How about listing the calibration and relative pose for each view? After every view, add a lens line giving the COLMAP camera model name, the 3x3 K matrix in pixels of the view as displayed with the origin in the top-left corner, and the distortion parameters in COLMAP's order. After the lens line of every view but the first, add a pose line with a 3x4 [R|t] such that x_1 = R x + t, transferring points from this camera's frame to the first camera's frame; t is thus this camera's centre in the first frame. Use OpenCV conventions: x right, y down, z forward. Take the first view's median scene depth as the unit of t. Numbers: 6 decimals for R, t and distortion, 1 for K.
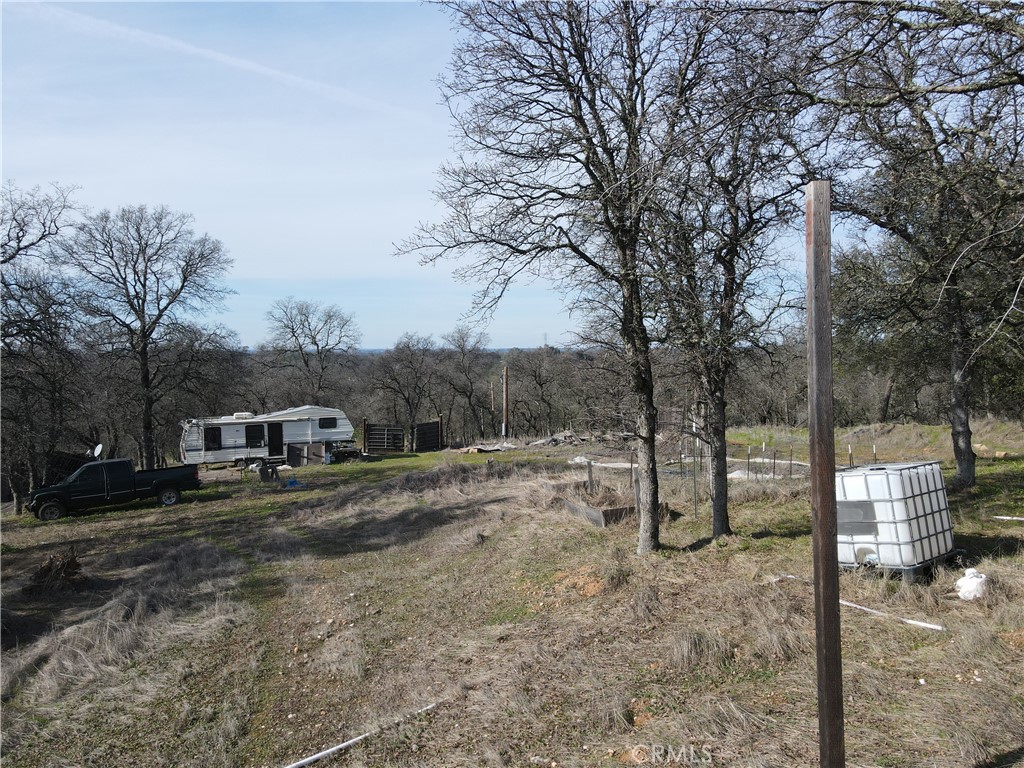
lens RADIAL K [[745.5, 0, 513.5], [0, 745.5, 383.6], [0, 0, 1]] dist [0.010336, 0.008864]
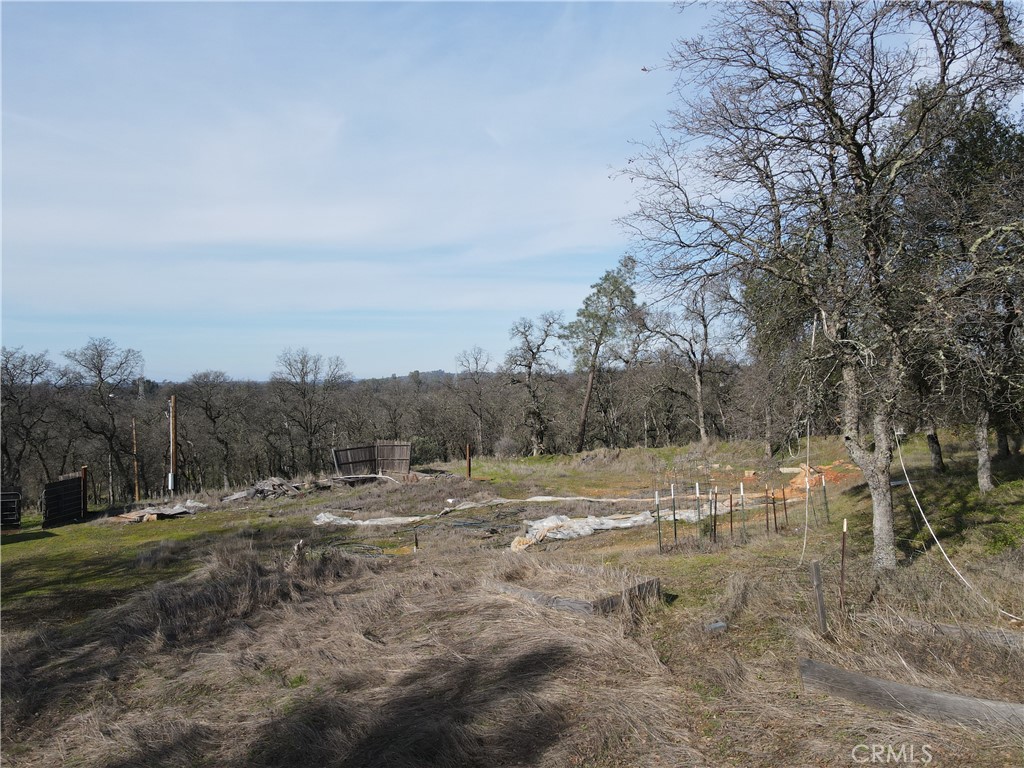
lens RADIAL K [[745.5, 0, 510.2], [0, 745.5, 384.3], [0, 0, 1]] dist [0.010336, 0.008864]
pose [[0.872897, -0.007021, 0.487854, -0.109097], [0.028644, 0.998909, -0.036876, 0.004423], [-0.487063, 0.046163, 0.872146, 0.271162]]
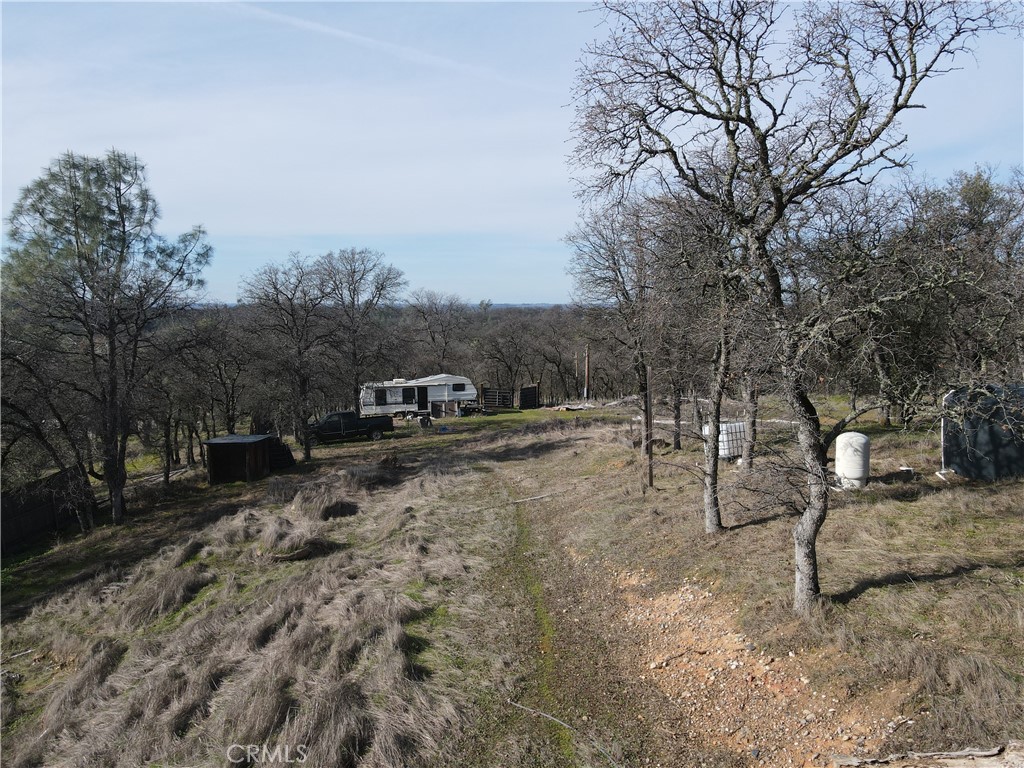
lens RADIAL K [[745.5, 0, 510.4], [0, 745.5, 379.0], [0, 0, 1]] dist [0.010336, 0.008864]
pose [[0.993609, 0.015027, -0.111870, 0.002132], [-0.009021, 0.998500, 0.054001, -0.039994], [0.112514, -0.052647, 0.992254, -0.380800]]
